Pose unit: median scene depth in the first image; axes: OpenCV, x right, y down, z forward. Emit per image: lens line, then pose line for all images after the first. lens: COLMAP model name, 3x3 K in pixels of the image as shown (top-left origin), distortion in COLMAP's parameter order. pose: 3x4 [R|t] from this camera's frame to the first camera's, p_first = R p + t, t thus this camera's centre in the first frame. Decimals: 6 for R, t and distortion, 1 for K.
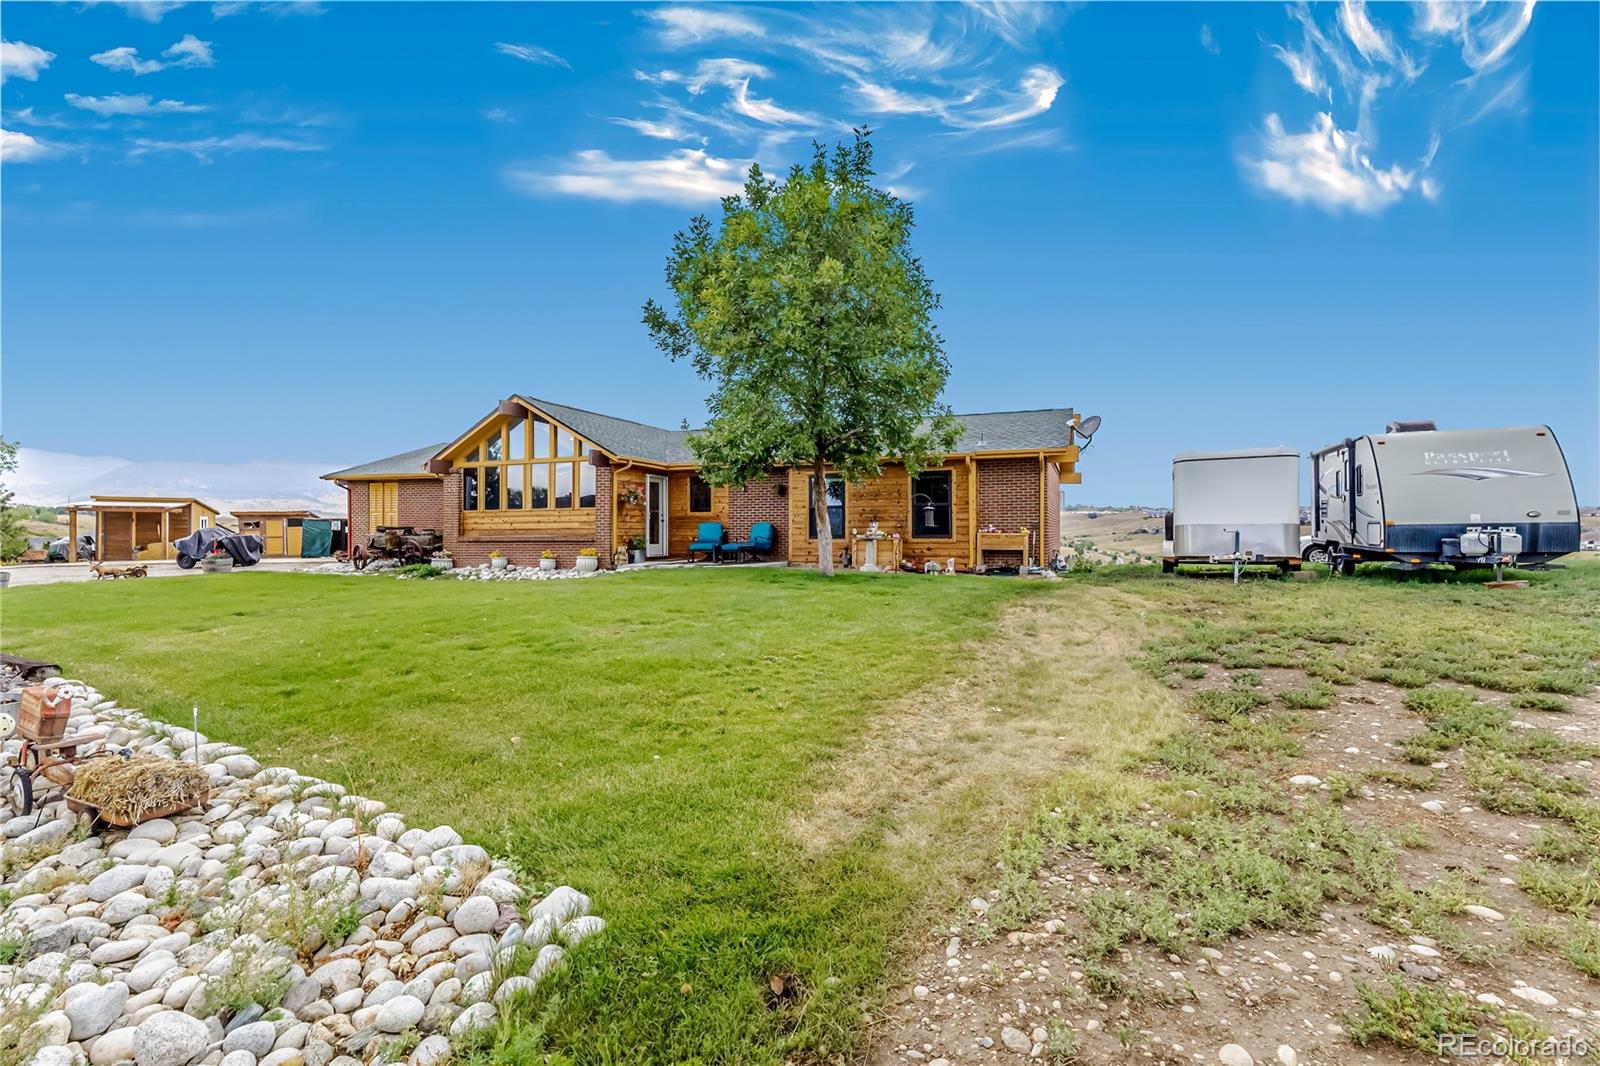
lens RADIAL K [[732.6, 0, 801.1], [0, 732.6, 525.6], [0, 0, 1]] dist [-0.001175, 0.002851]
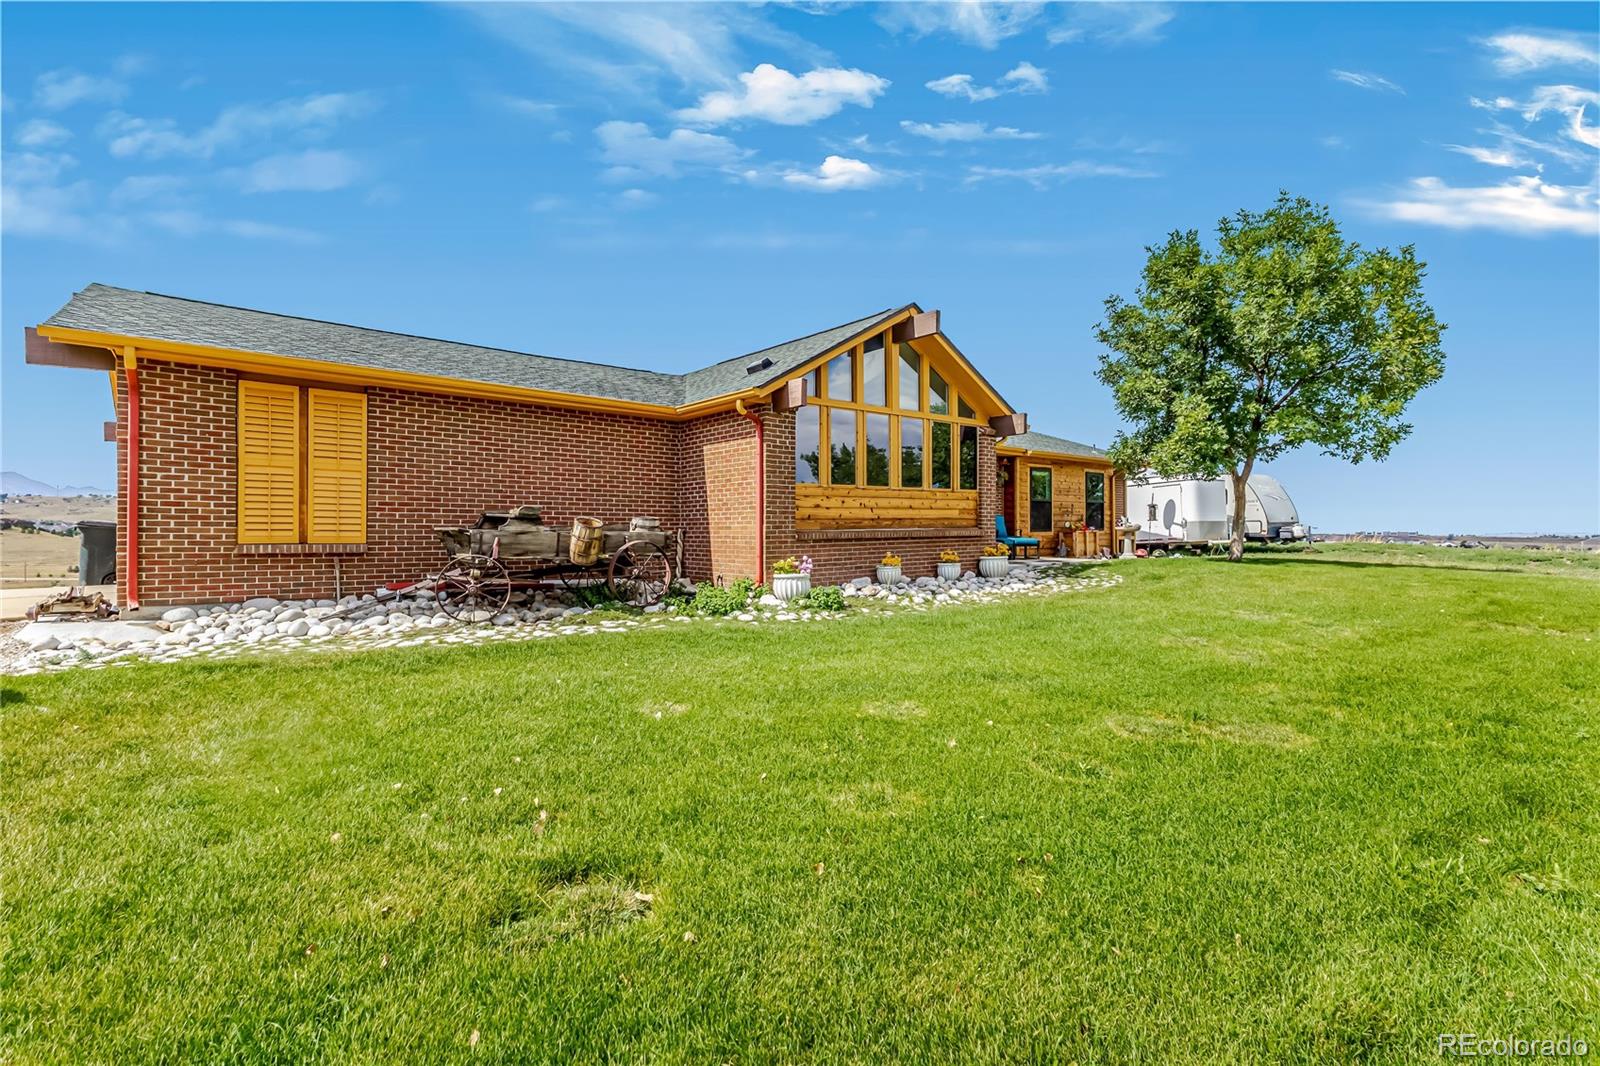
lens RADIAL K [[732.6, 0, 800.9], [0, 732.6, 520.5], [0, 0, 1]] dist [-0.001175, 0.002851]
pose [[0.498675, 0.007038, 0.866760, -0.946017], [-0.011080, 0.999937, -0.001745, 0.008424], [-0.866718, -0.008734, 0.498722, 0.748474]]
